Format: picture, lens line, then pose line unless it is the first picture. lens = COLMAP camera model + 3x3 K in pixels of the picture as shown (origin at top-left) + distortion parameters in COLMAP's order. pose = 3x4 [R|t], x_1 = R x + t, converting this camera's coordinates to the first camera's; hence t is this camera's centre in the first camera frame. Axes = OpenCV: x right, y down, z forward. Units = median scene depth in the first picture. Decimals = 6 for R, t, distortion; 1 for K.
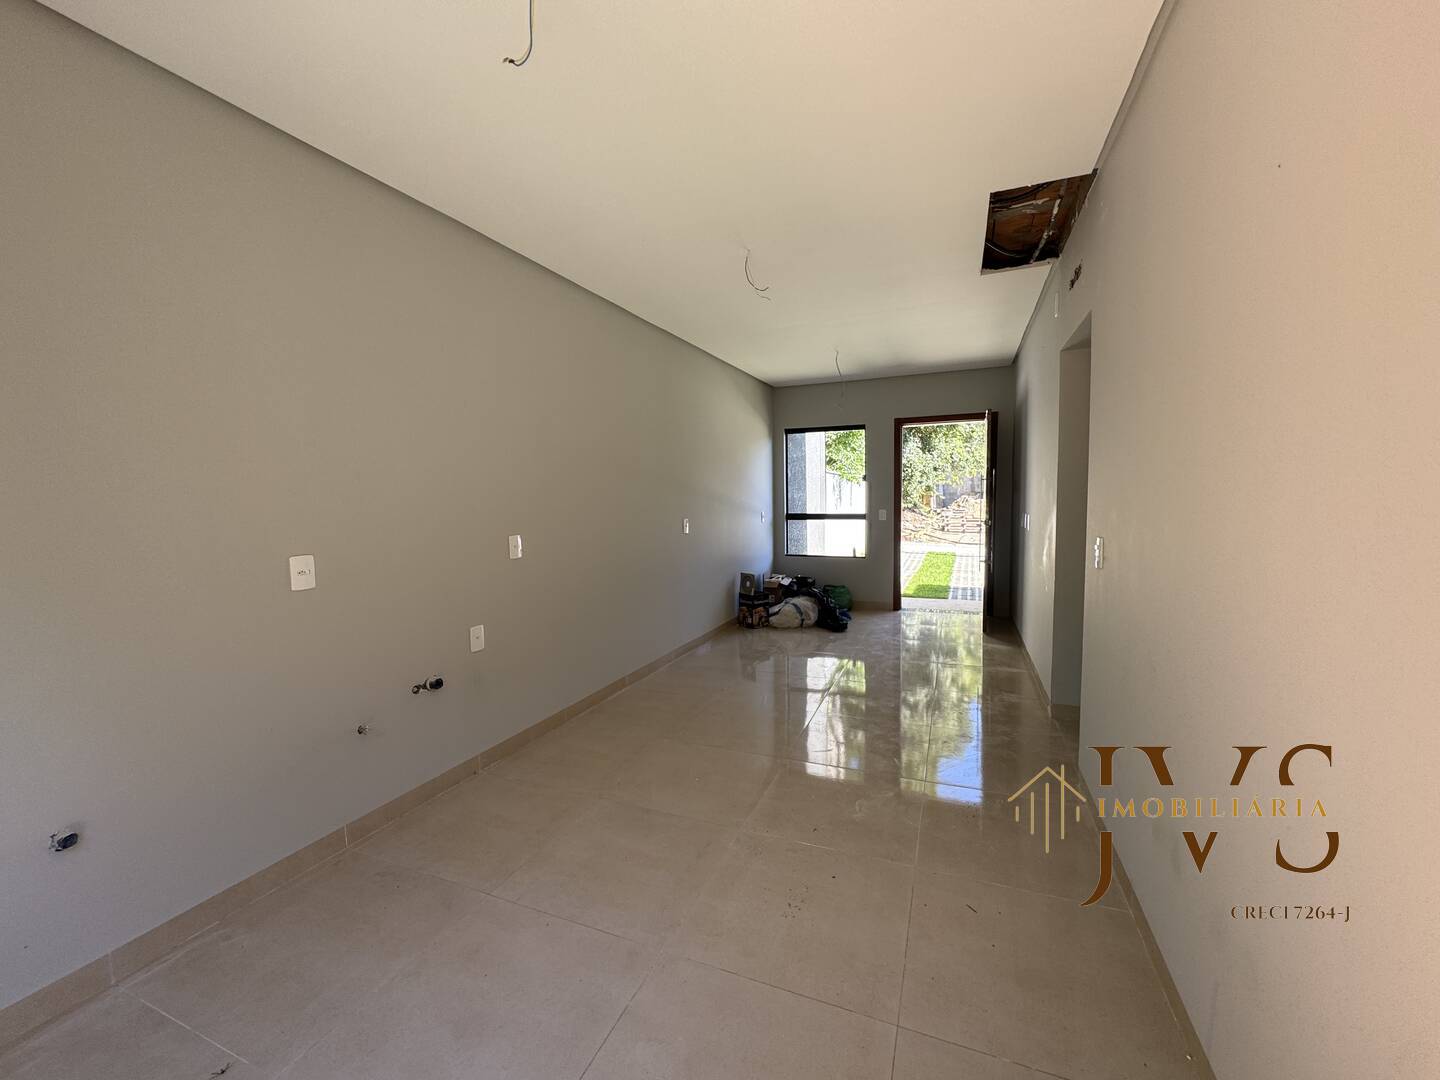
lens RADIAL K [[583.4, 0, 714.3], [0, 583.4, 543.5], [0, 0, 1]] dist [-0.001094, -0.000177]
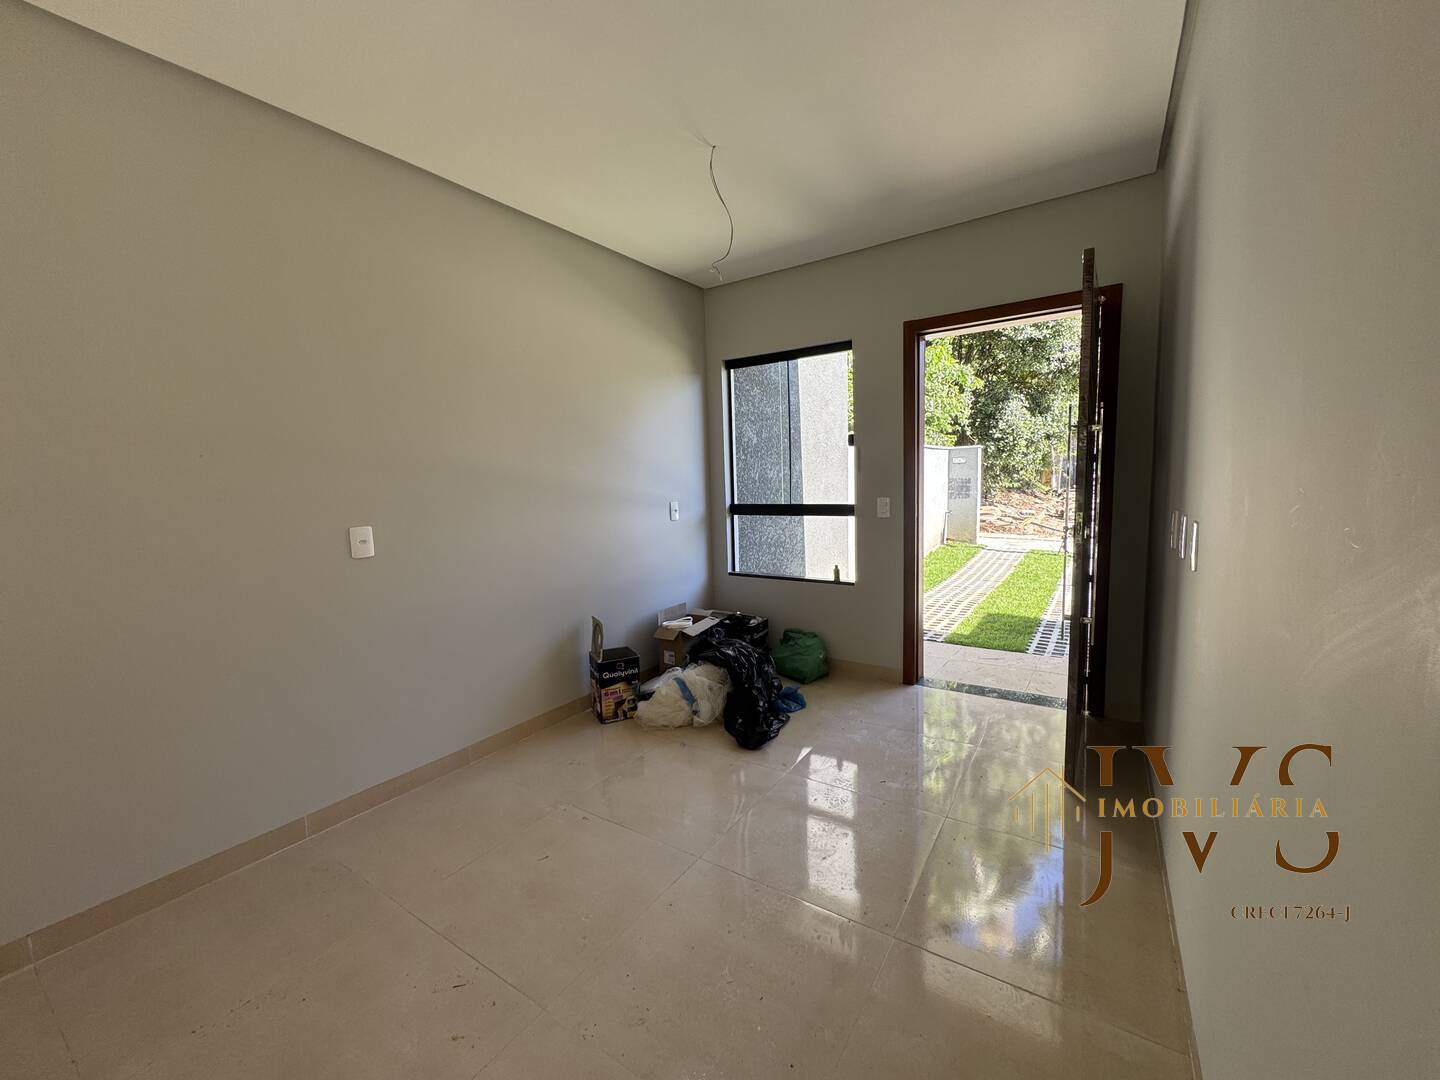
lens RADIAL K [[576.8, 0, 720.0], [0, 576.8, 540.0], [0, 0, 1]] dist [0.000414, -0.000312]
pose [[0.982639, 0.008767, -0.185321, 0.235894], [-0.003509, 0.999582, 0.028683, -0.033458], [0.185495, -0.027534, 0.982259, 0.441650]]
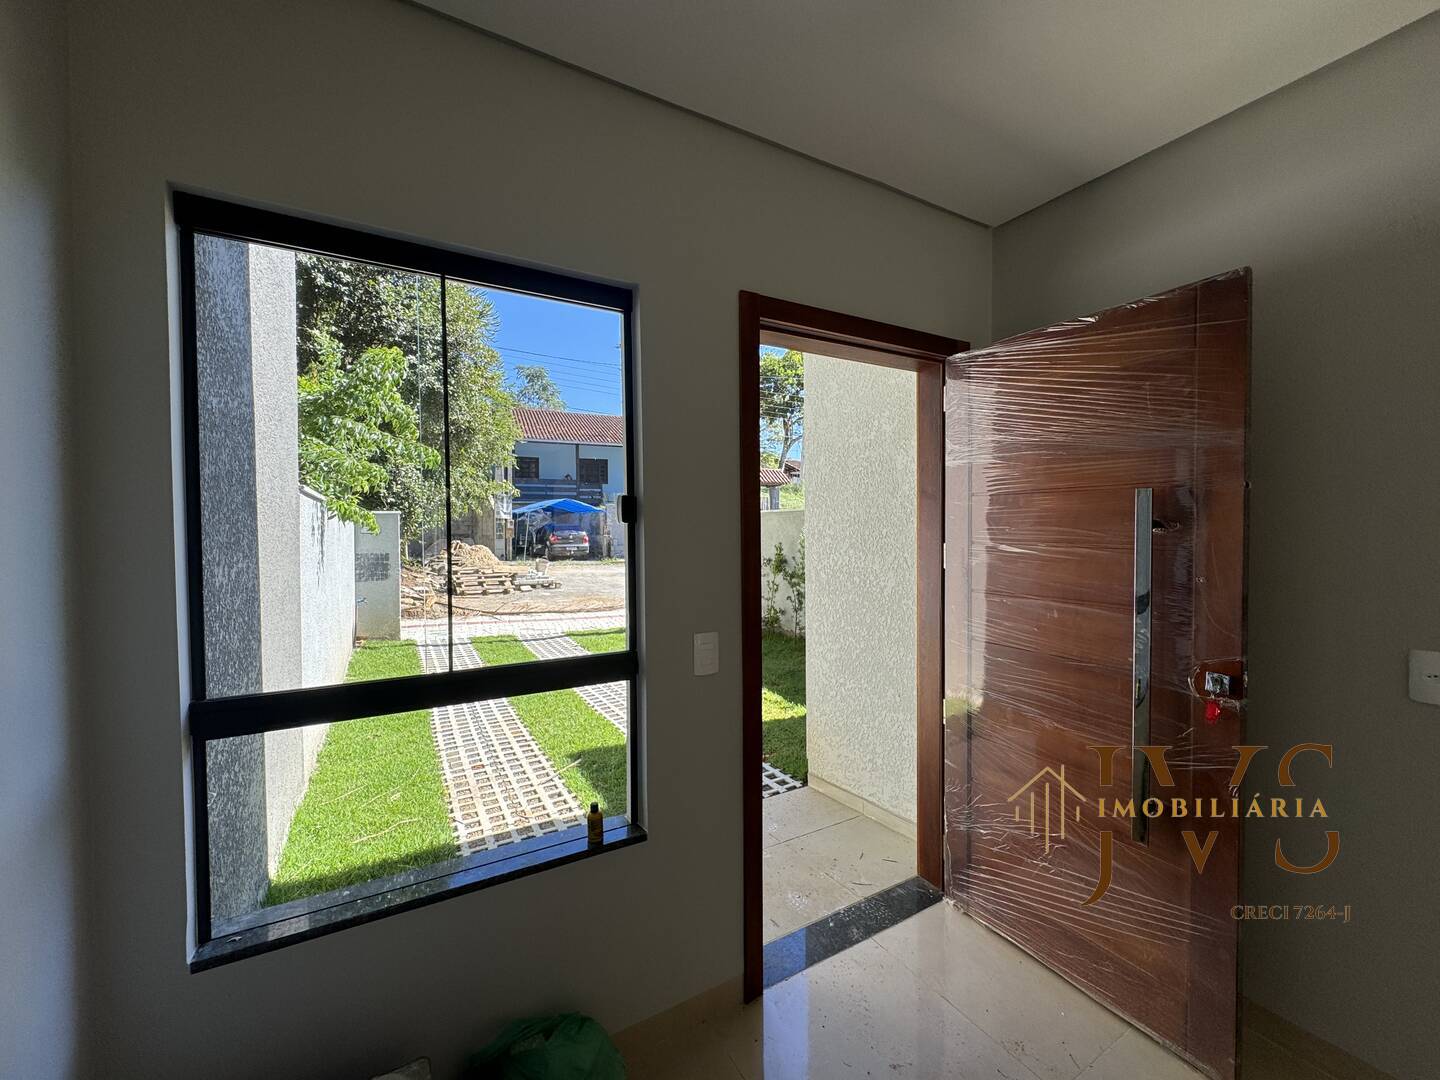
lens RADIAL K [[576.8, 0, 720.0], [0, 576.8, 540.0], [0, 0, 1]] dist [0.000414, -0.000312]
pose [[0.604797, 0.000735, 0.796379, 0.088152], [0.060279, 0.997089, -0.046699, -0.086046], [-0.794095, 0.076248, 0.602992, 0.820786]]
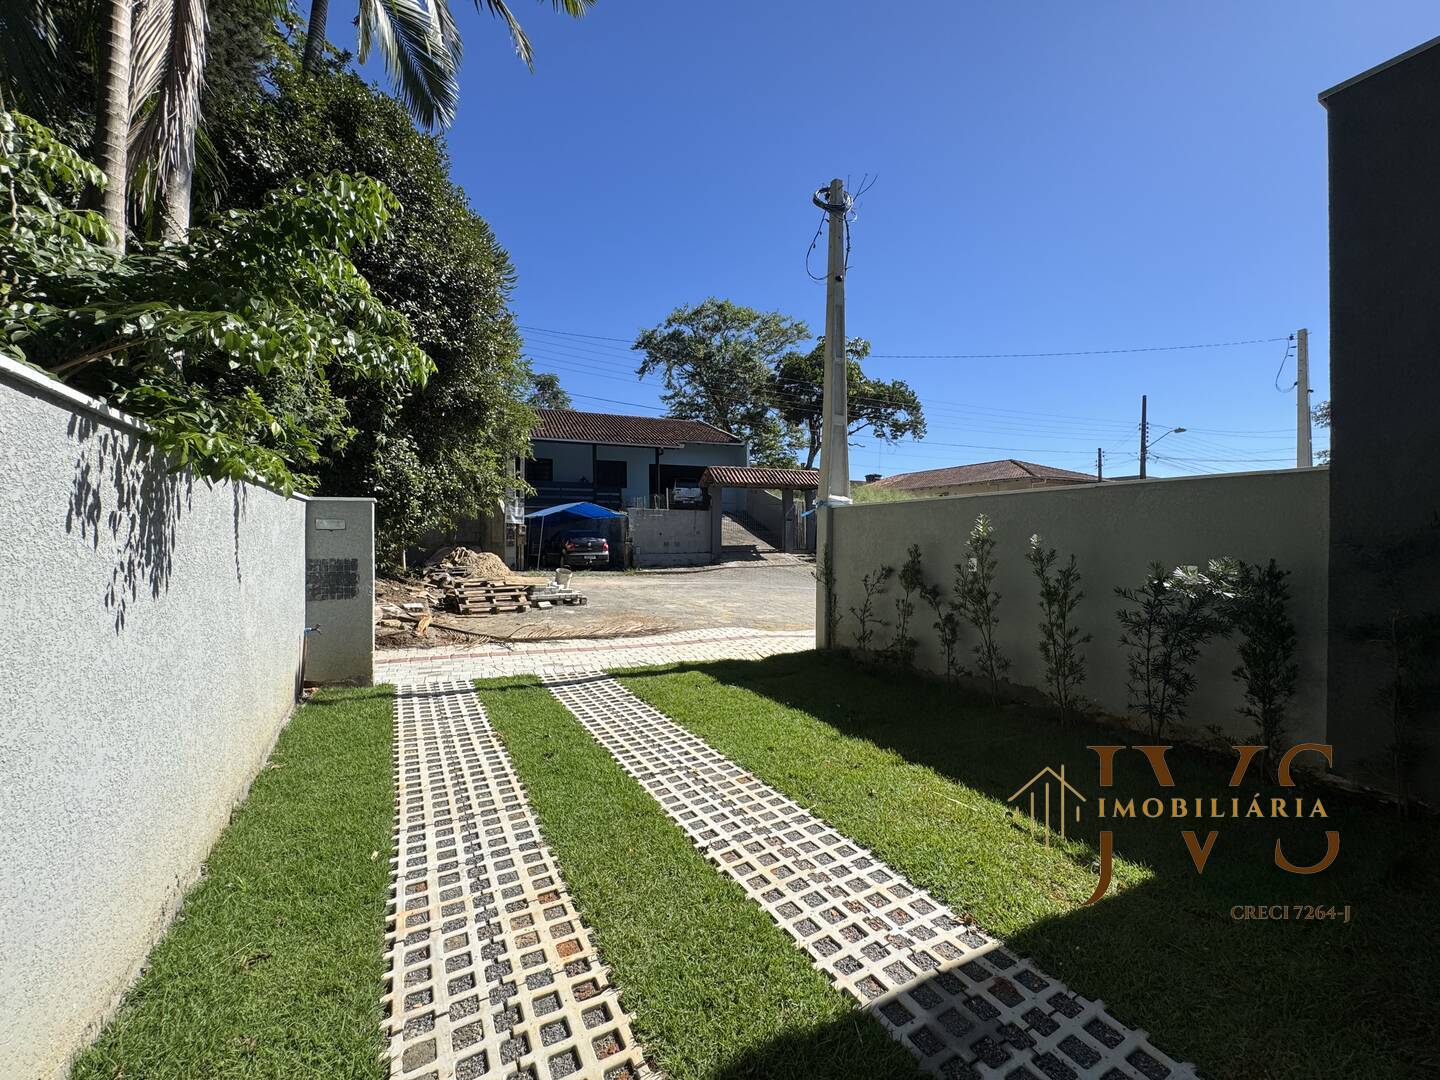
lens RADIAL K [[576.8, 0, 720.0], [0, 576.8, 540.0], [0, 0, 1]] dist [0.000414, -0.000312]
pose [[0.614086, 0.016375, 0.789069, 0.281116], [0.058186, 0.996125, -0.065955, -0.097696], [-0.787091, 0.086415, 0.610754, 1.156874]]
